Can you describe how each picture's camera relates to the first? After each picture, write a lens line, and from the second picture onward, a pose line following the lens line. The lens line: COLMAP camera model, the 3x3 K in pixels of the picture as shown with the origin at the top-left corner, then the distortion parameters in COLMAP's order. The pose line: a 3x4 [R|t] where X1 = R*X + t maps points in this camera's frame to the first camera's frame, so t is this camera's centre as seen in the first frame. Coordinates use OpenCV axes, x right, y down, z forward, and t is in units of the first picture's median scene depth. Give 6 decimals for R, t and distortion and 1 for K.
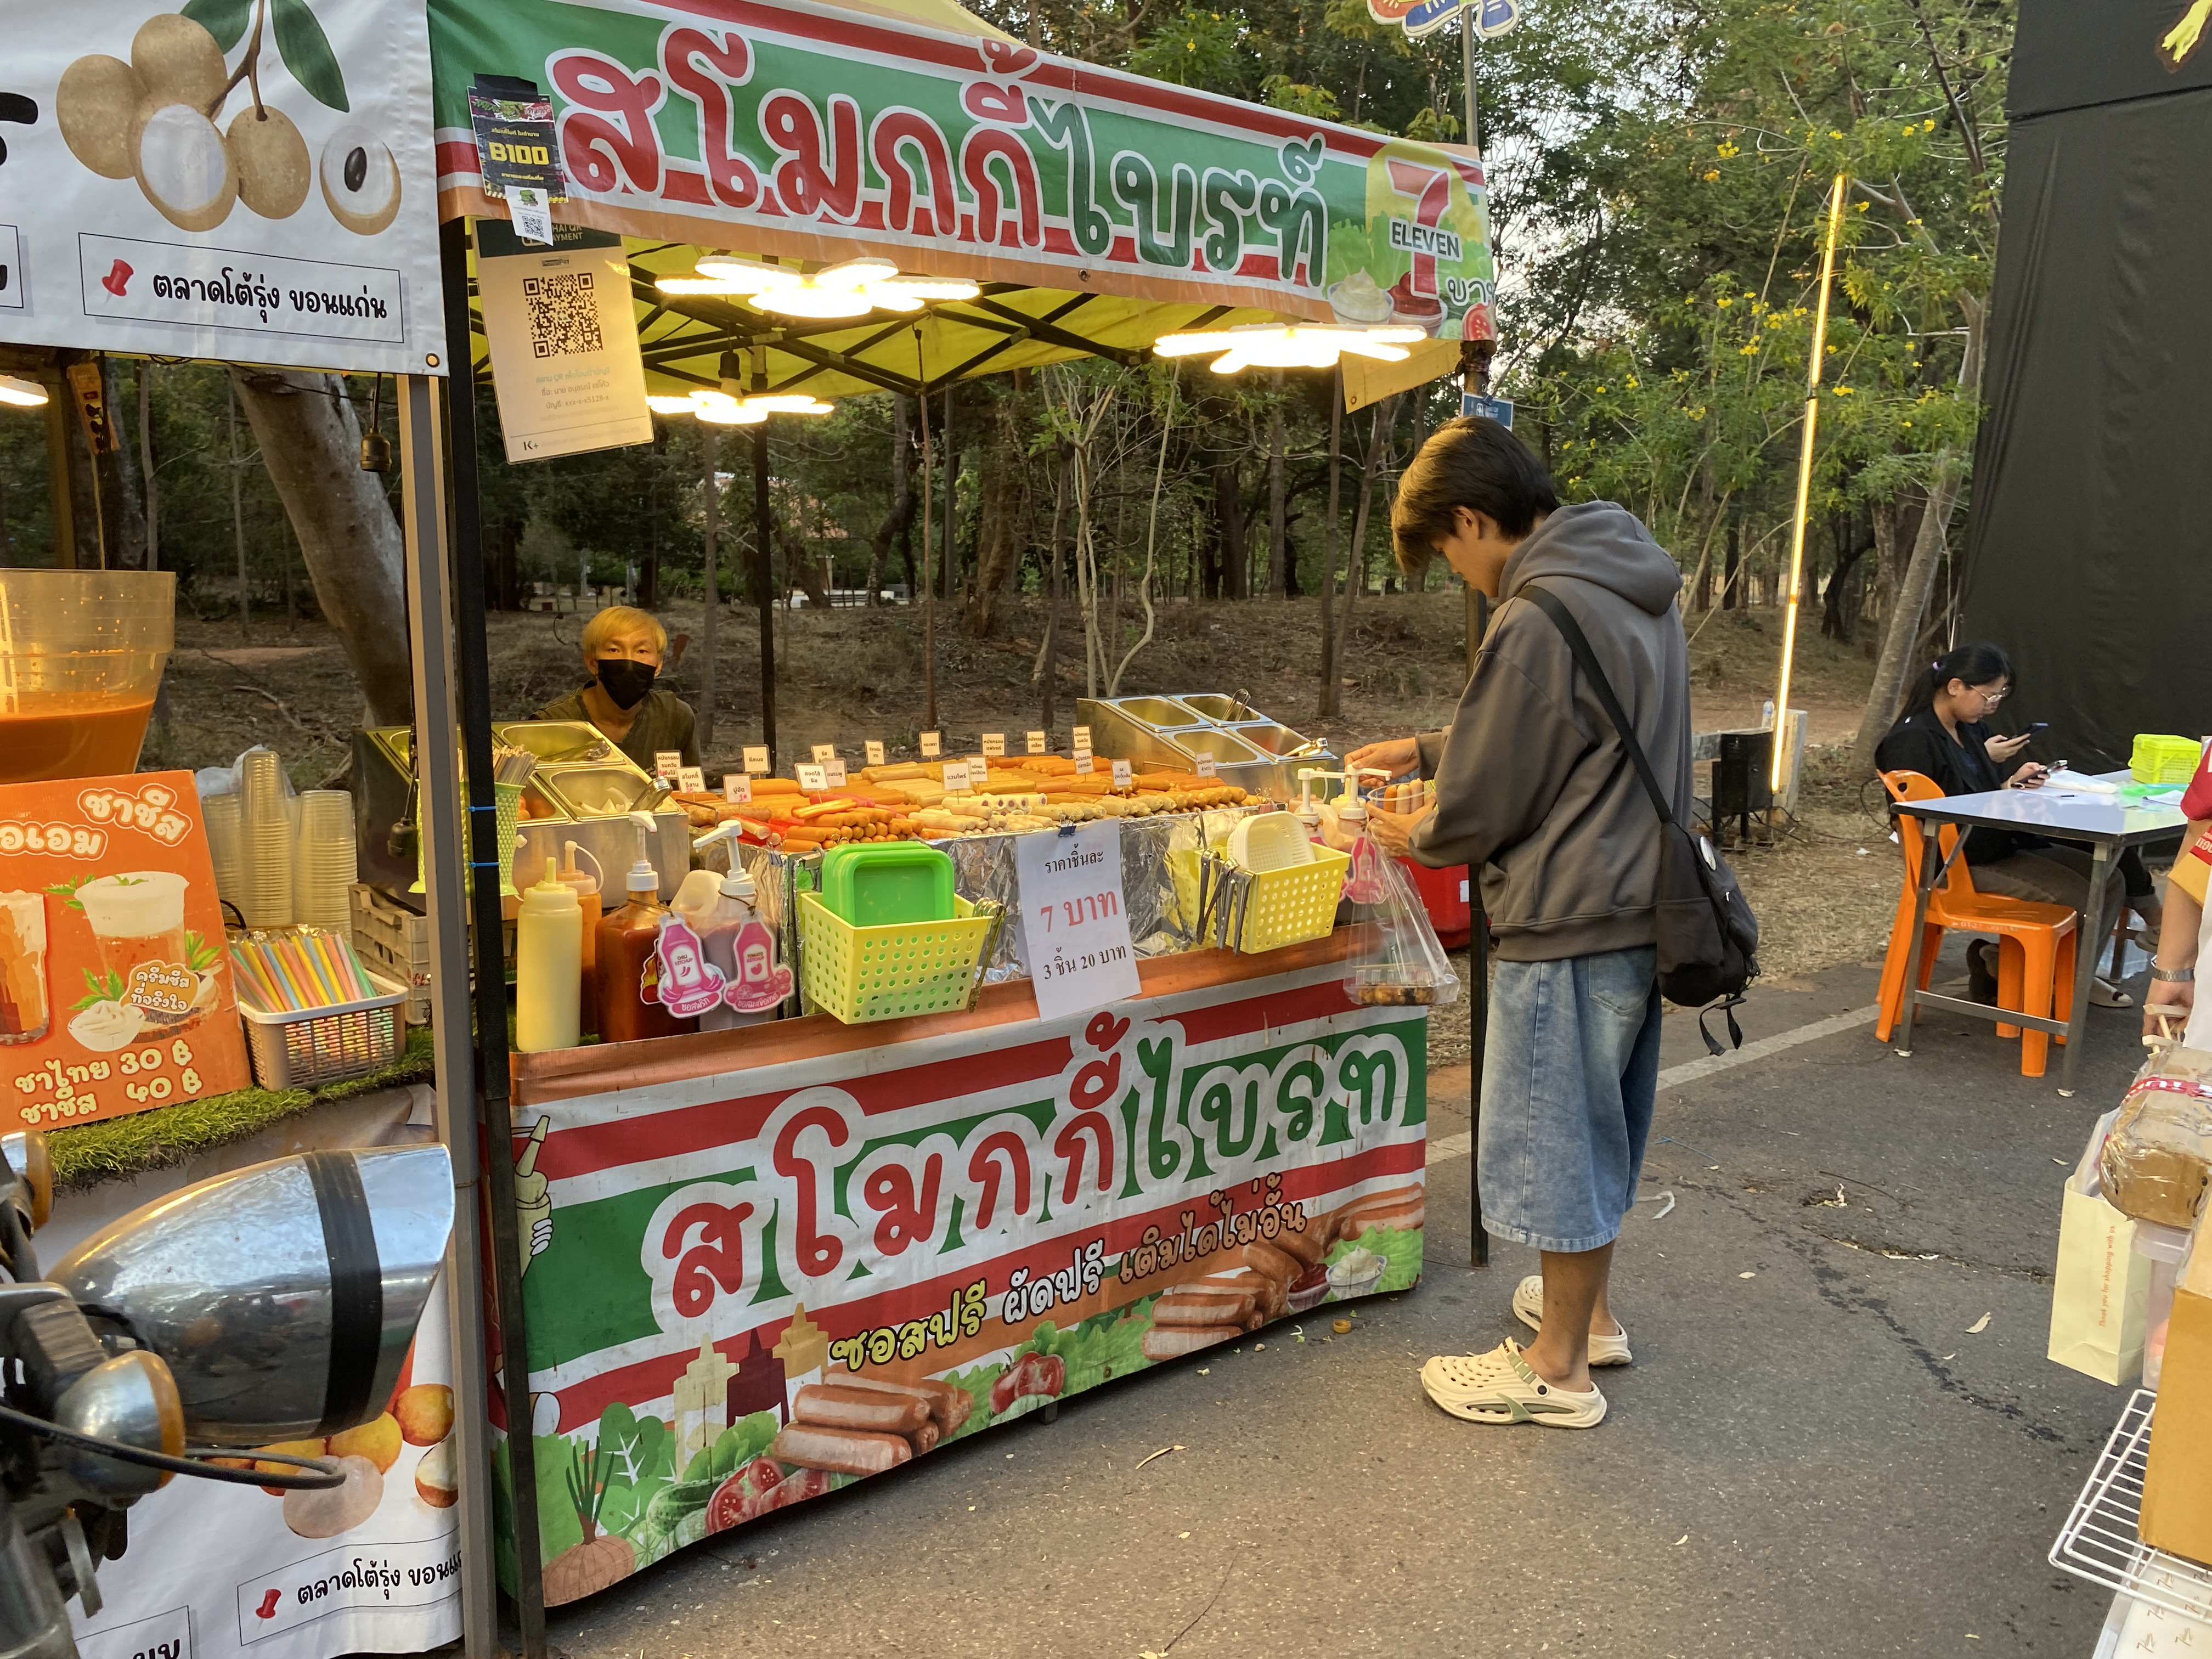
lens RADIAL K [[1686.1, 0, 993.0], [0, 1686.1, 833.5], [0, 0, 1]] dist [0.004089, -0.018578]
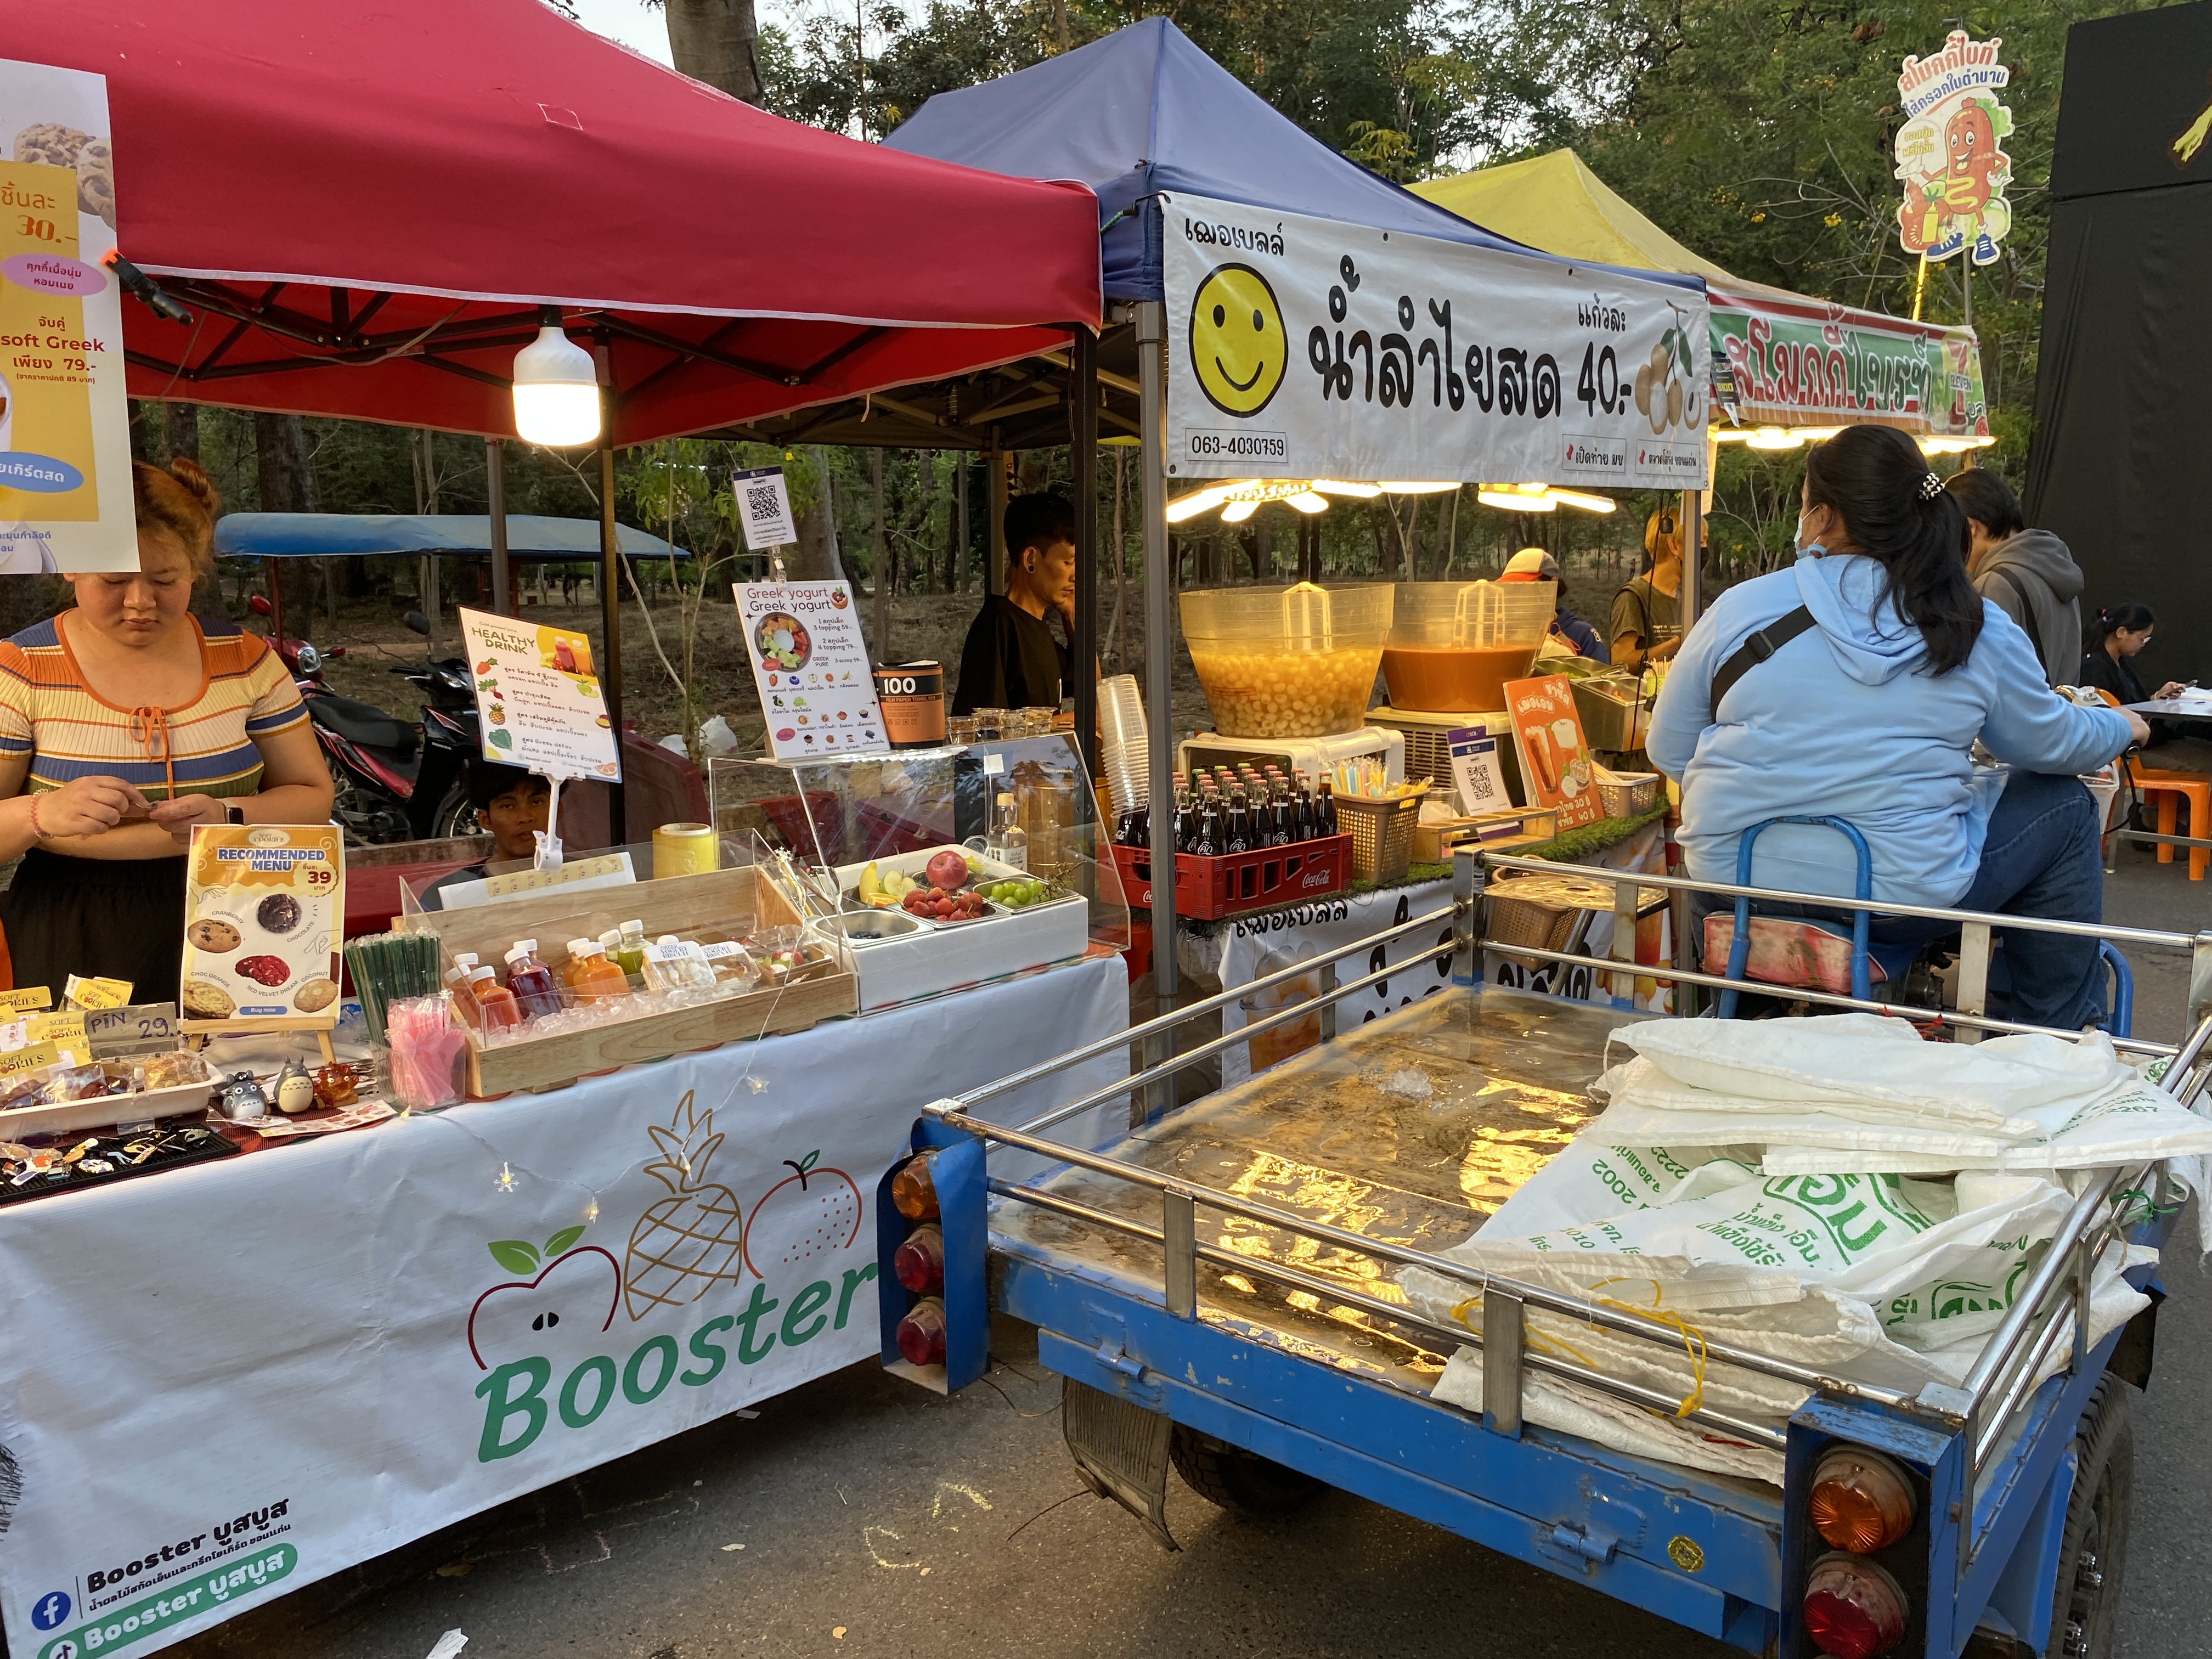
lens RADIAL K [[1666.3, 0, 1106.0], [0, 1666.3, 829.5], [0, 0, 1]] dist [0.019542, -0.022270]
pose [[0.994950, -0.034287, 0.094329, -0.941944], [0.033746, 0.999404, 0.007319, 0.092377], [-0.094524, -0.004099, 0.995514, -0.784518]]
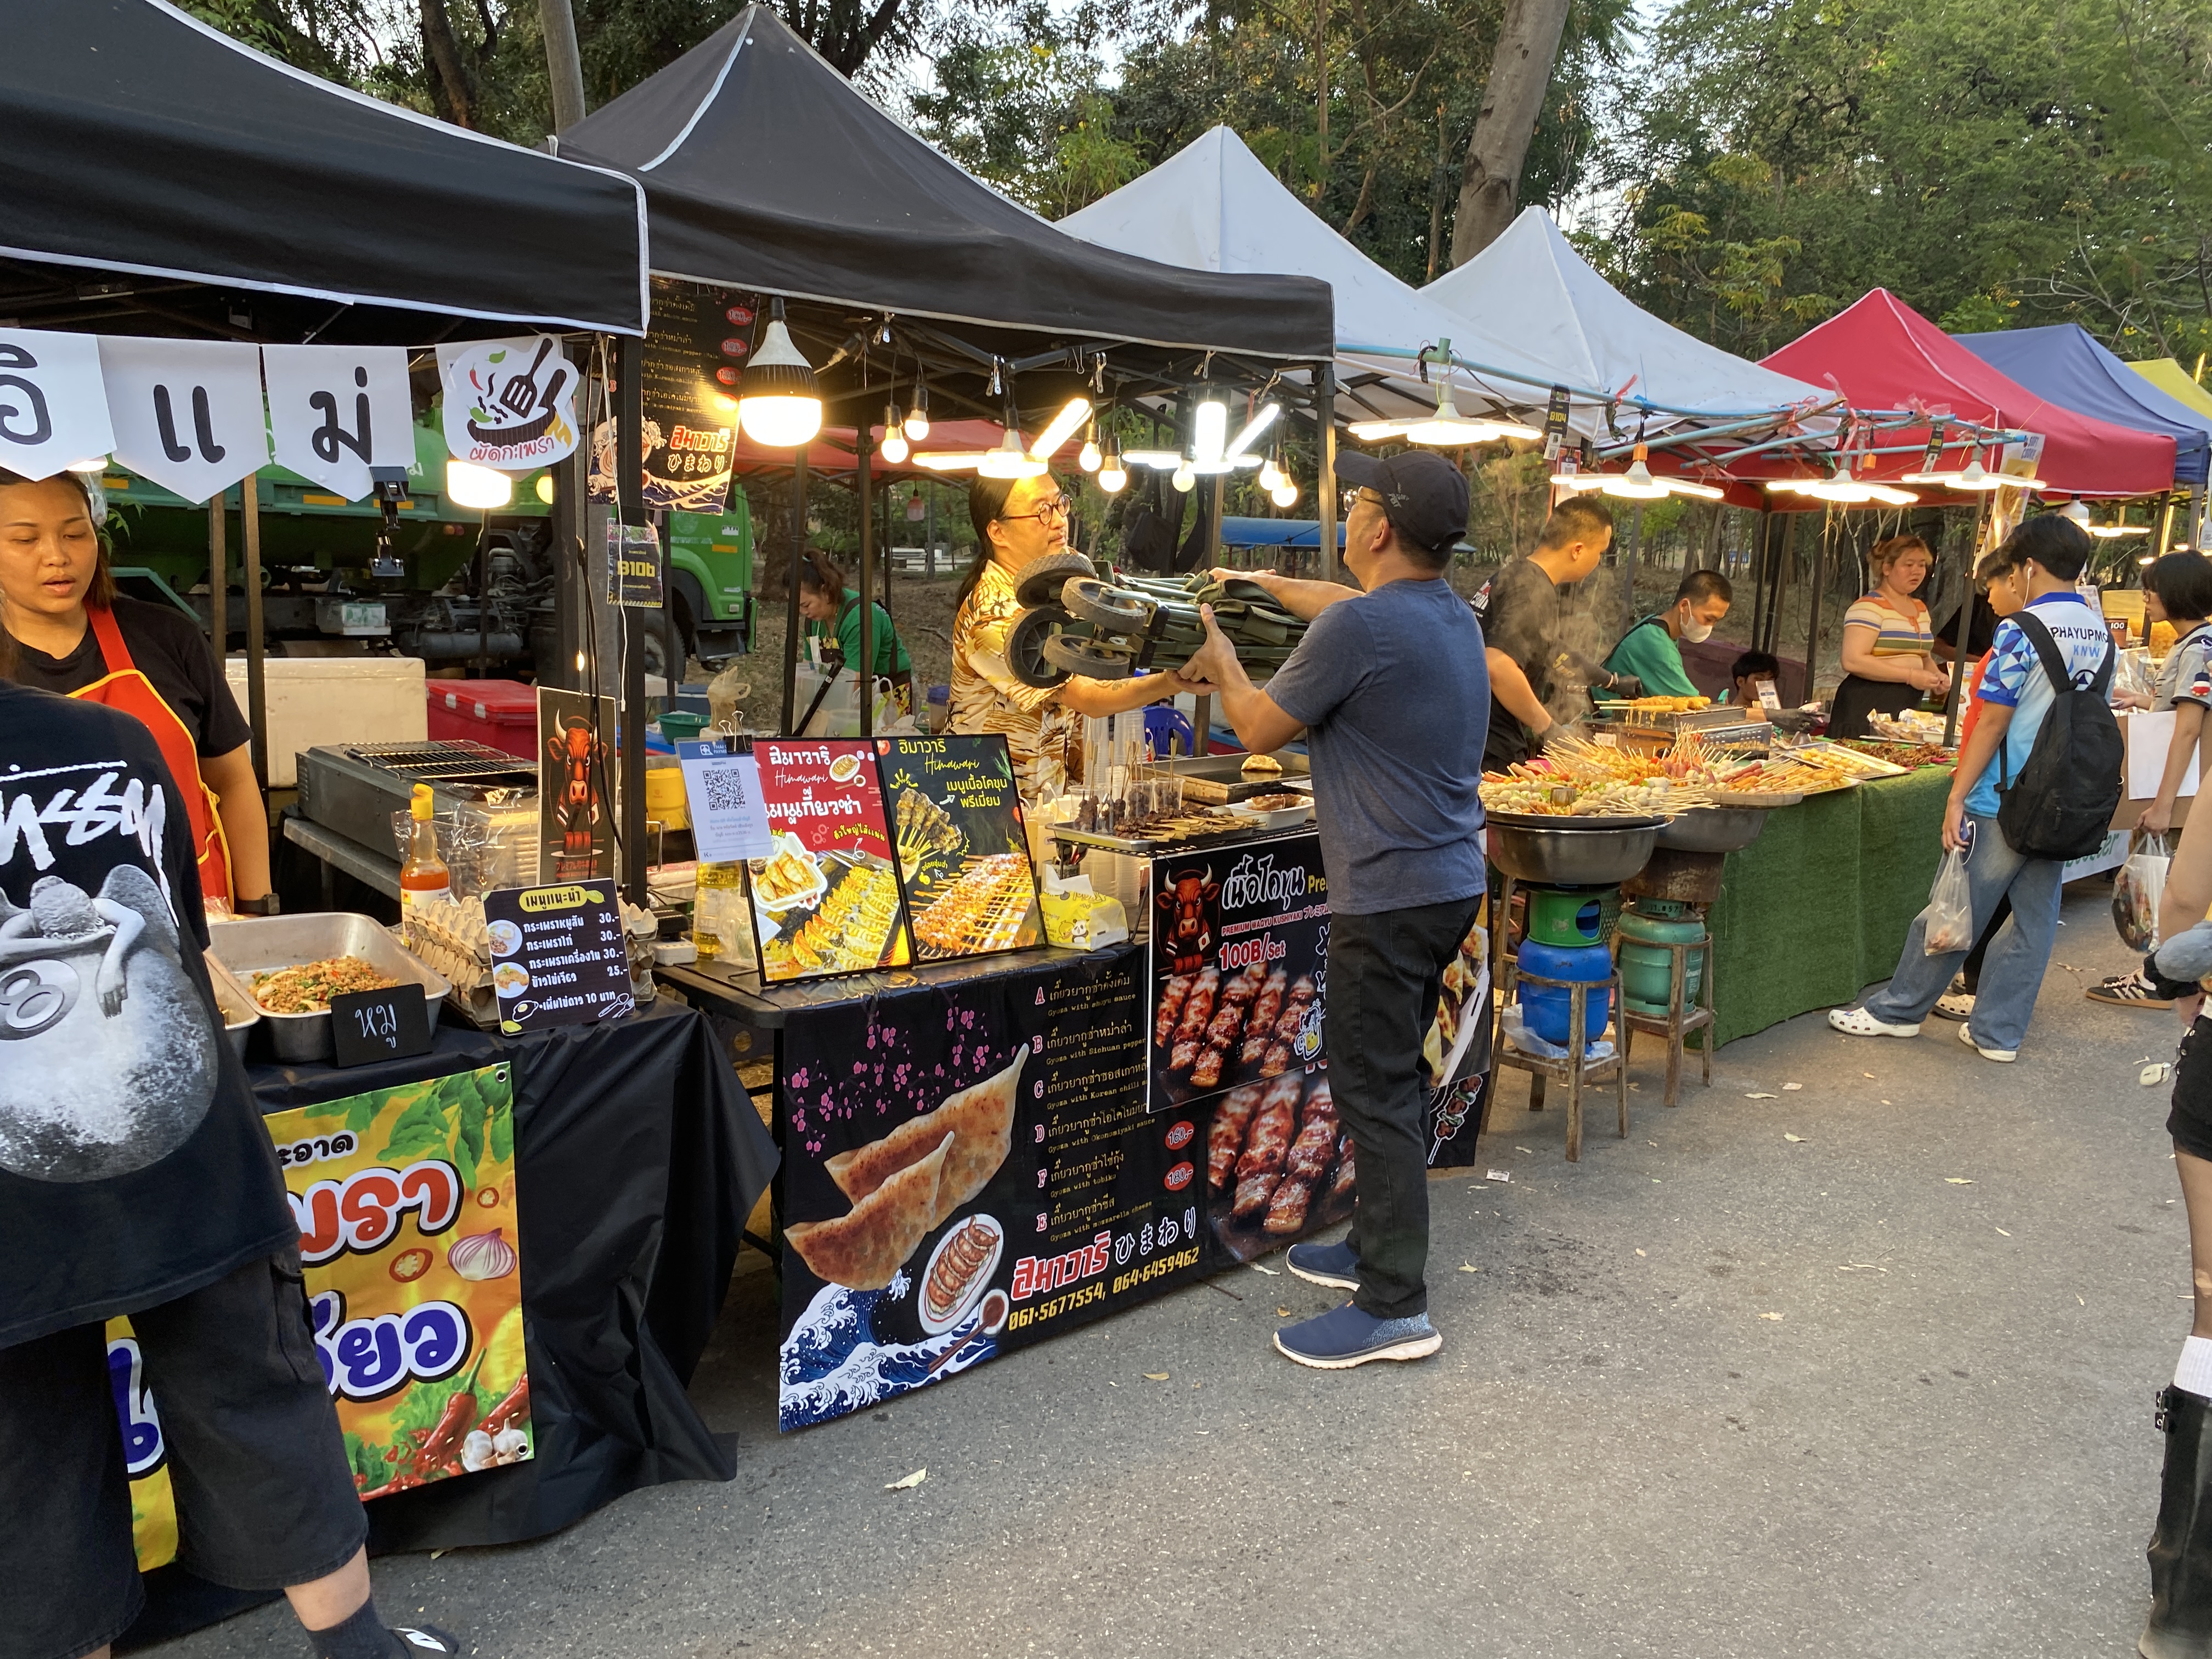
lens RADIAL K [[1665.2, 0, 1079.6], [0, 1665.2, 836.2], [0, 0, 1]] dist [0.035429, -0.044950]
pose [[0.996094, 0.006285, 0.088078, -2.893278], [-0.008430, 0.999676, 0.024006, 0.299629], [-0.087898, -0.024655, 0.995824, -2.350723]]
